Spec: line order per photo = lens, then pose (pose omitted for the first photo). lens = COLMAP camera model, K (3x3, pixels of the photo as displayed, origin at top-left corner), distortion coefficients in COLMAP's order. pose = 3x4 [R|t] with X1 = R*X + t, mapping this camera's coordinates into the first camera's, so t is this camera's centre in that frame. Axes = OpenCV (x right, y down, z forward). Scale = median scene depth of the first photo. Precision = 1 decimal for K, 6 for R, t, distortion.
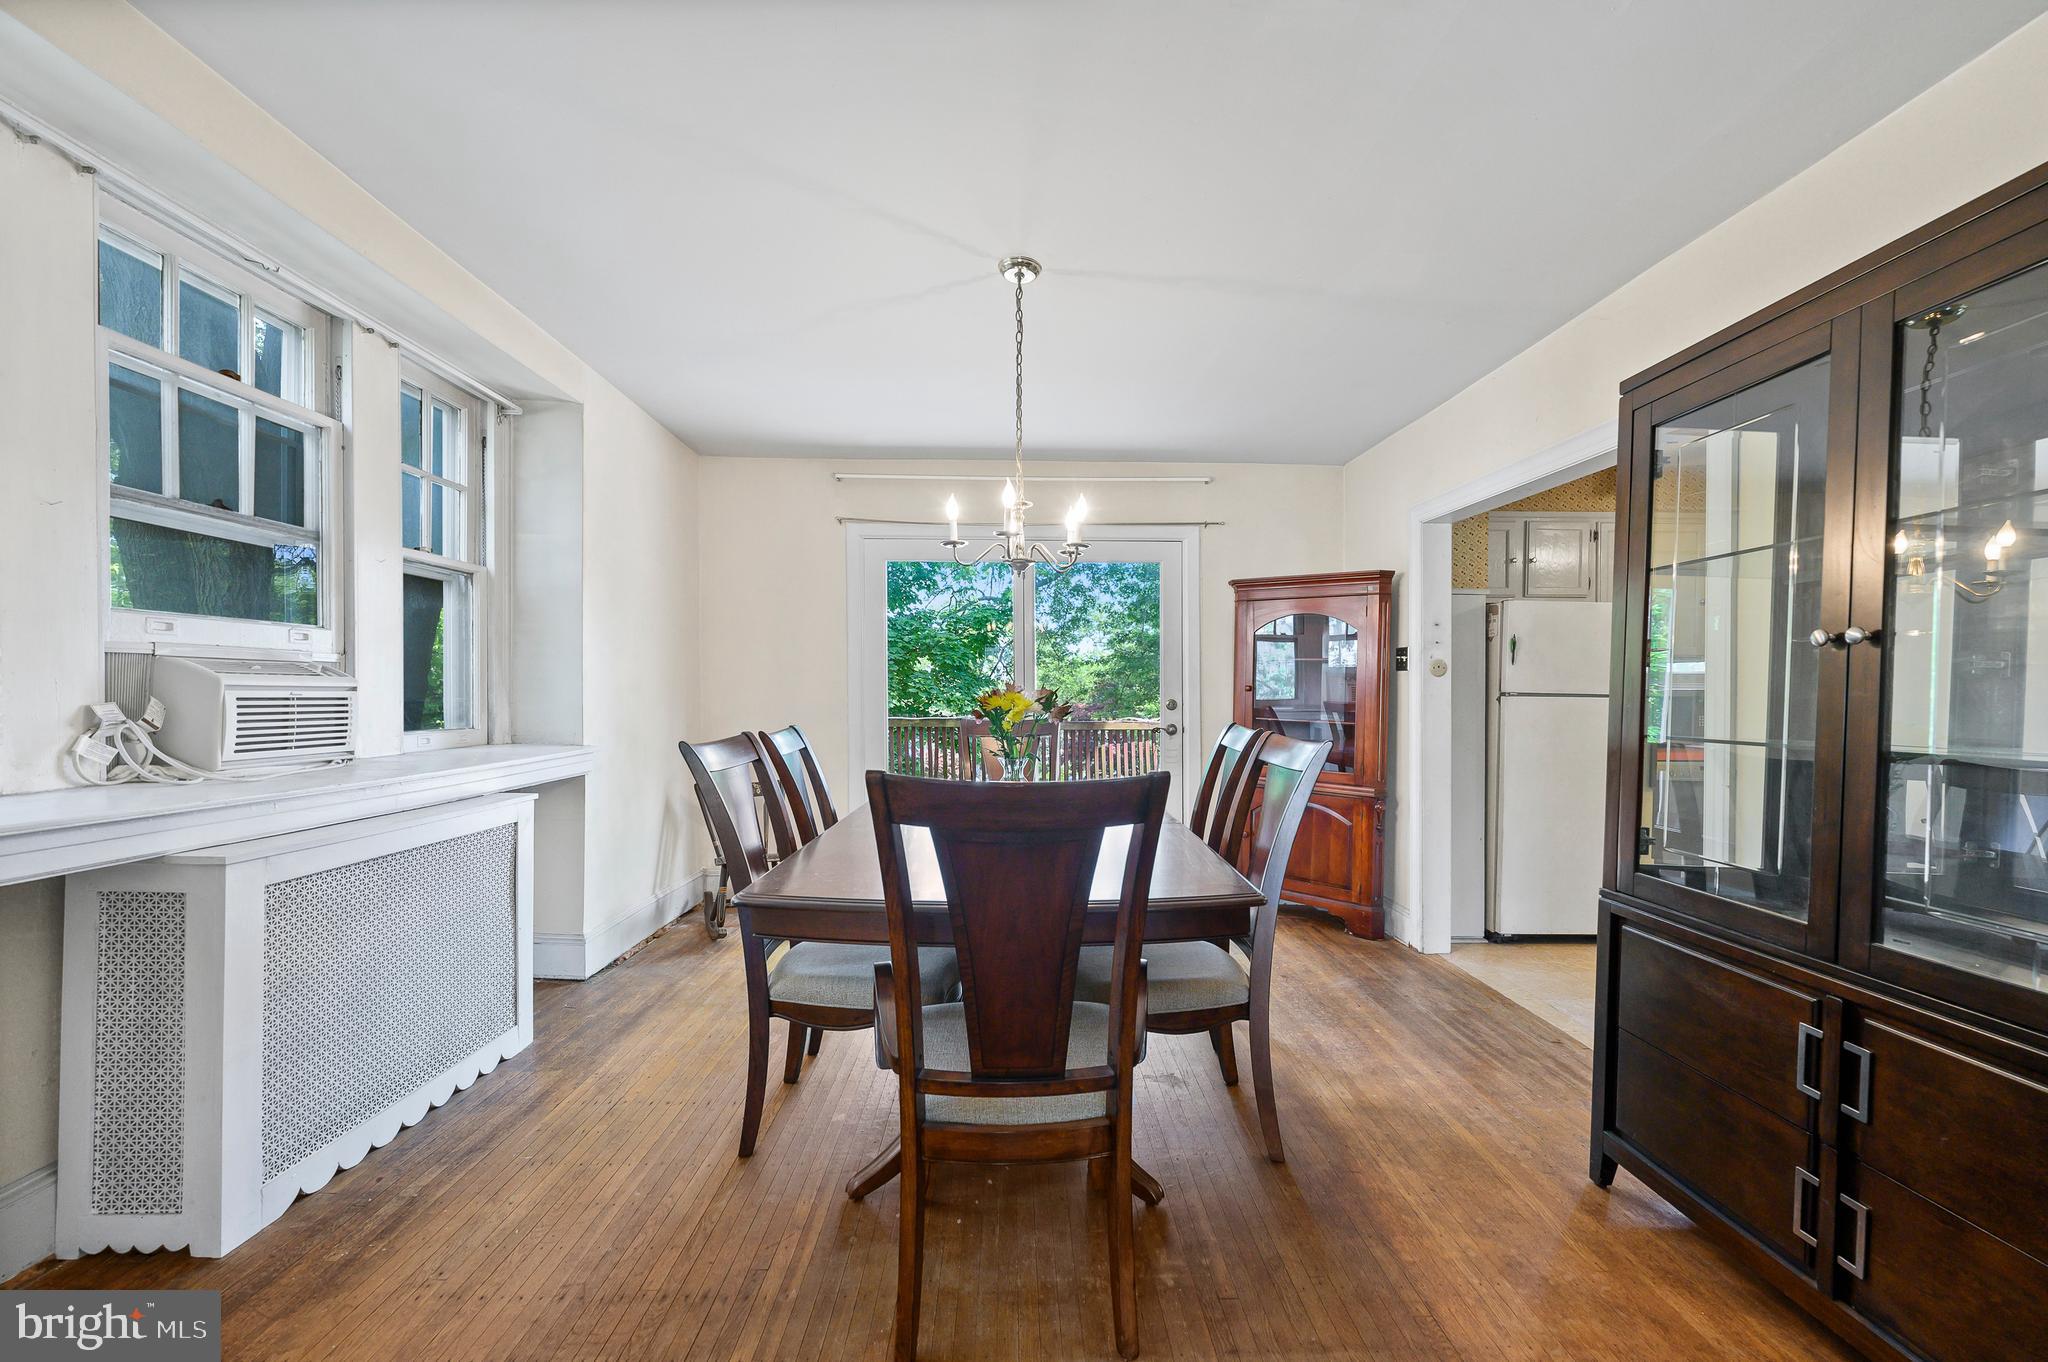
lens RADIAL K [[831.1, 0, 1026.2], [0, 831.1, 717.3], [0, 0, 1]] dist [-0.002363, -0.000535]
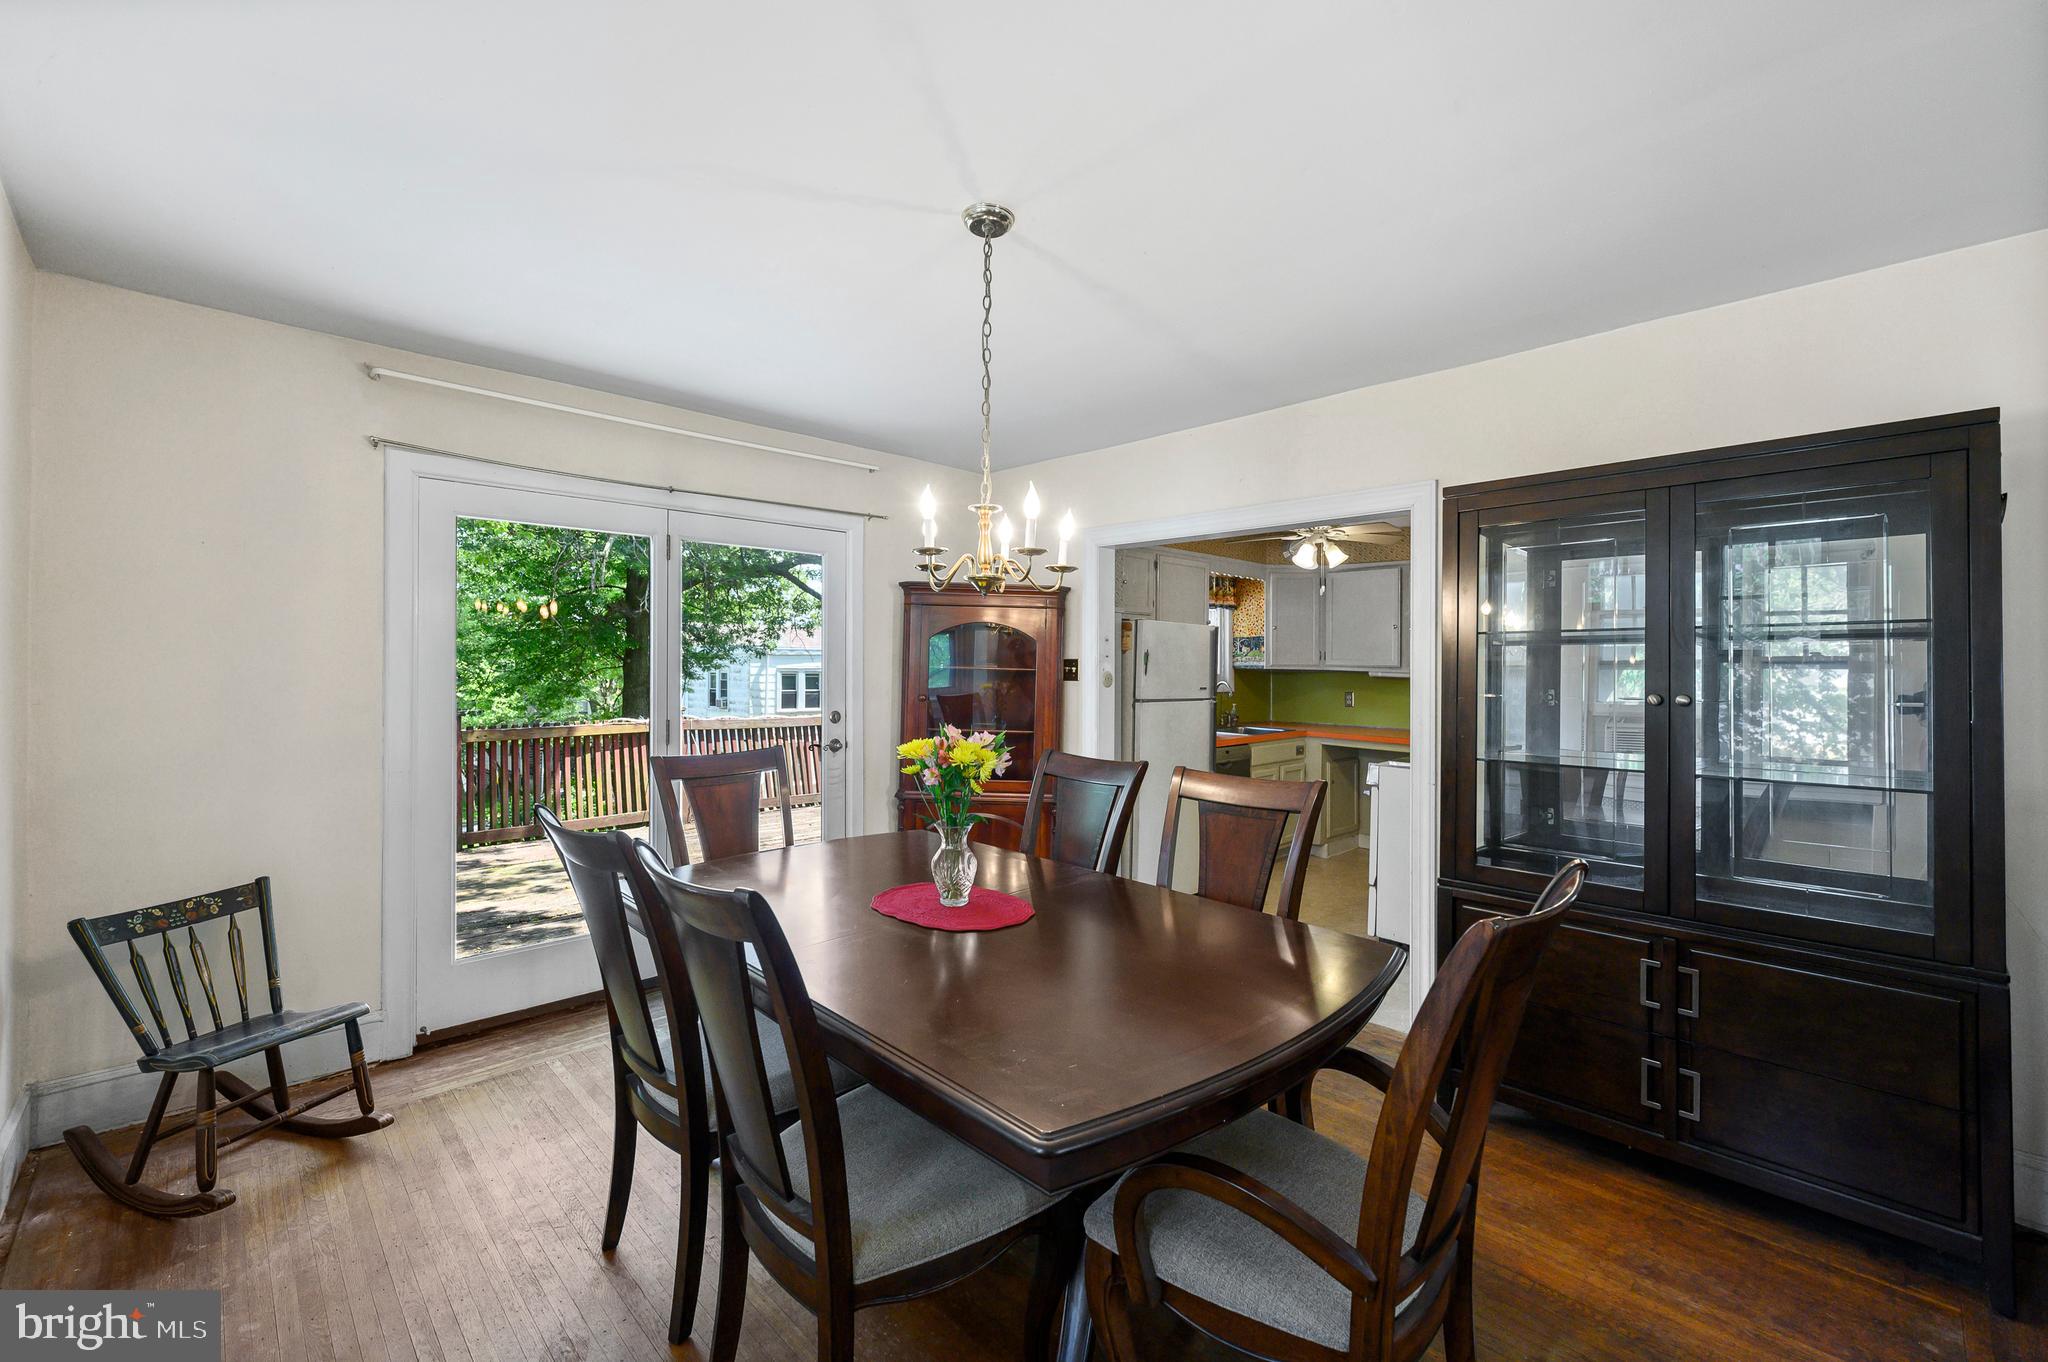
lens RADIAL K [[865.7, 0, 1022.5], [0, 865.7, 667.2], [0, 0, 1]] dist [0.001681, 0.000306]
pose [[0.733540, -0.001769, 0.679644, -0.355429], [0.019633, 0.999634, -0.018588, -0.055333], [-0.679362, 0.026979, 0.733307, 0.232773]]
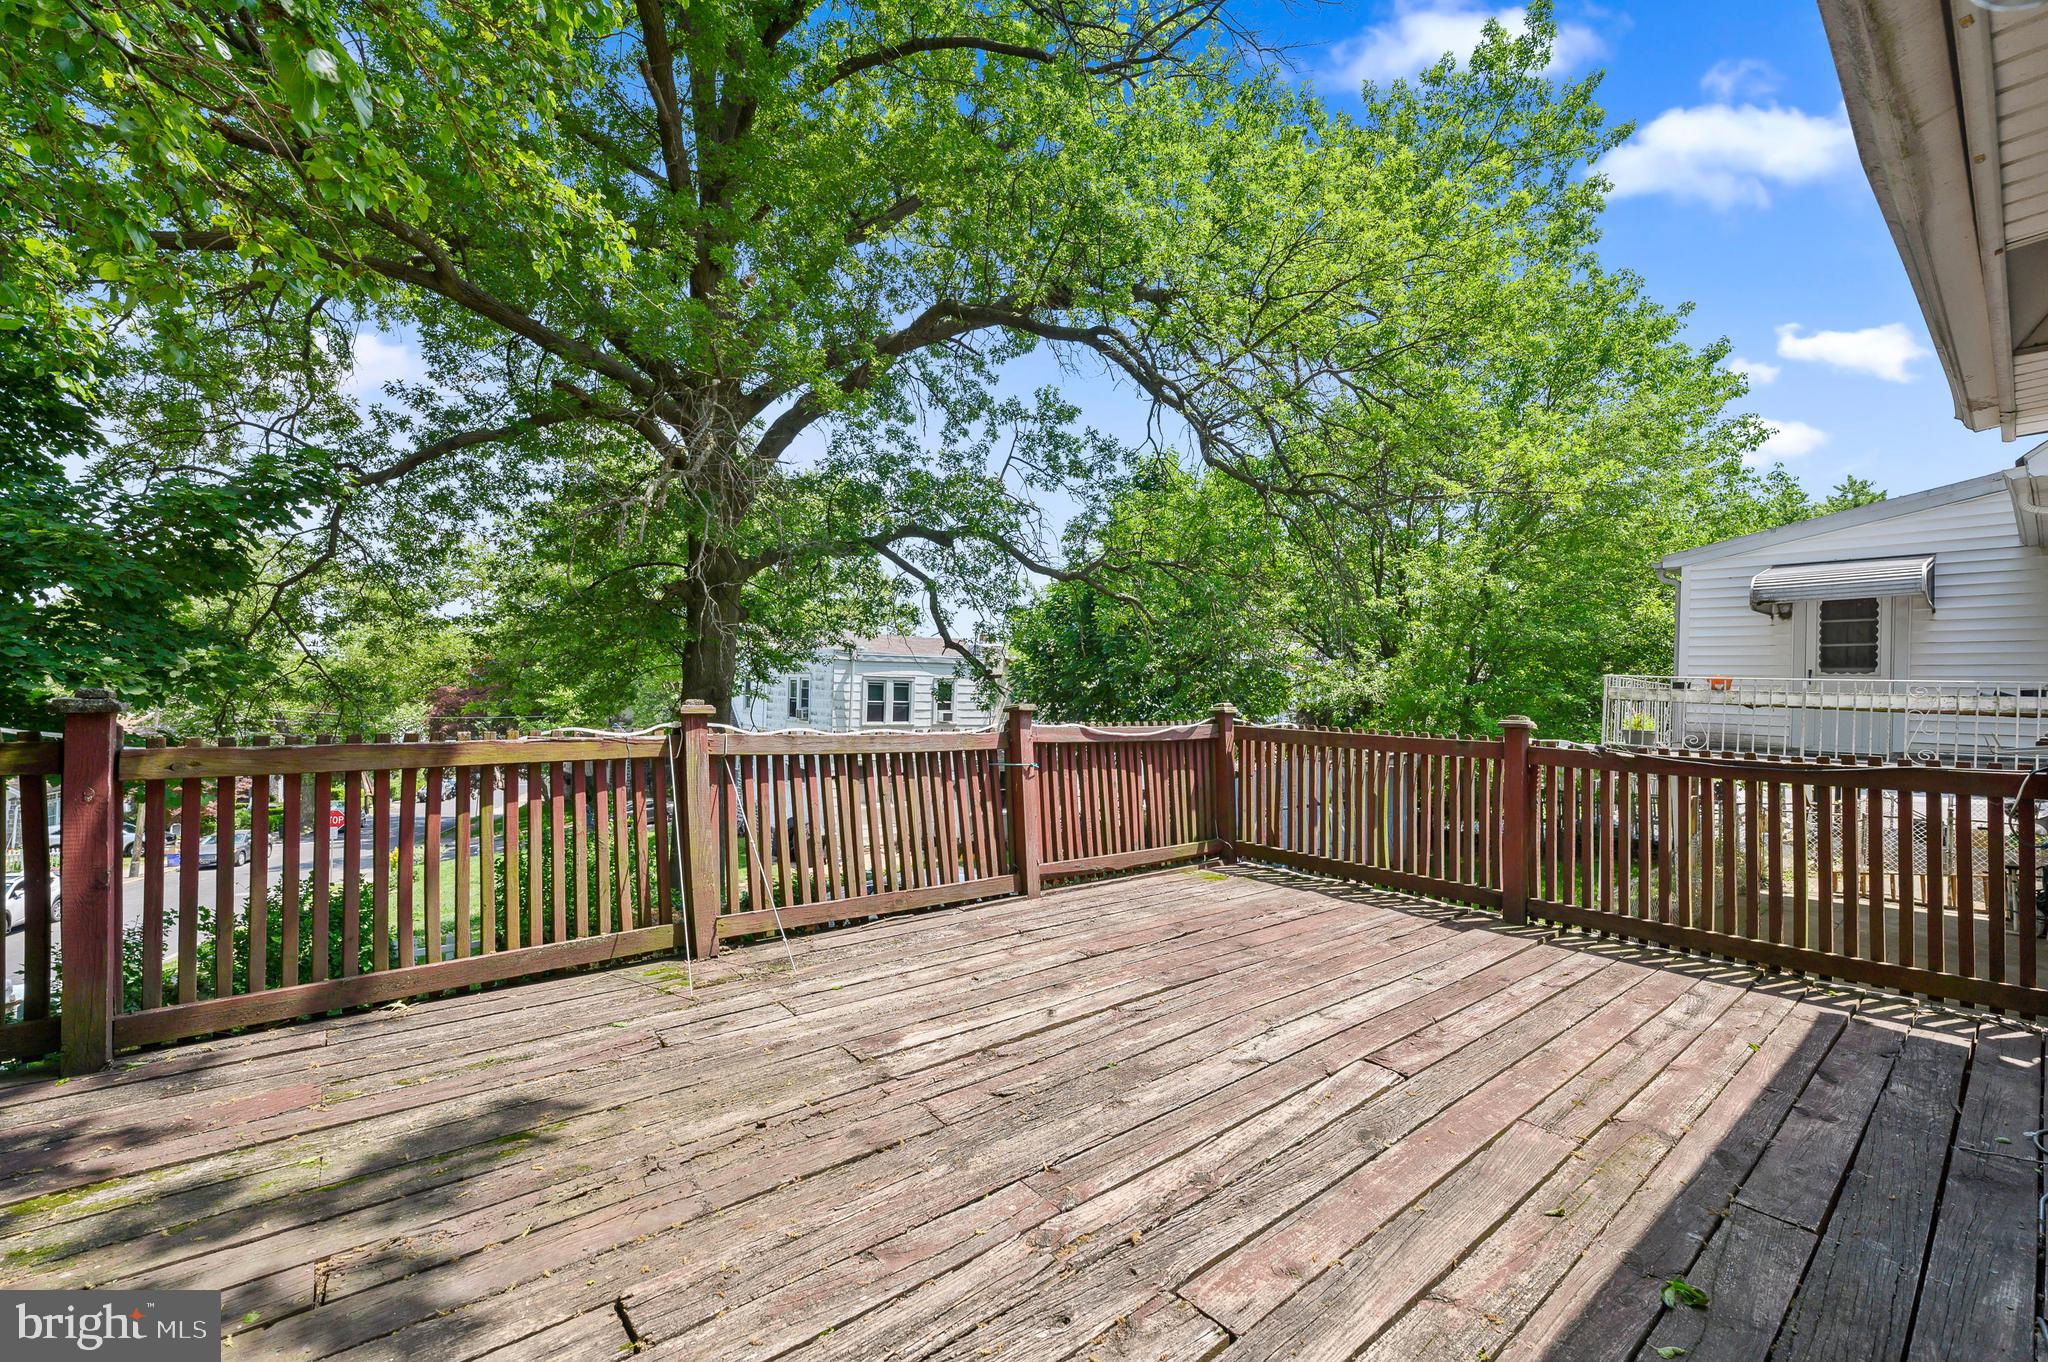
lens RADIAL K [[829.0, 0, 1024.0], [0, 829.0, 681.0], [0, 0, 1]] dist [0.000402, -0.000115]
pose [[0.783037, 0.020290, 0.621644, 0.102292], [-0.004196, 0.999617, -0.027340, -0.023831], [-0.621960, 0.018800, 0.782823, 1.238959]]
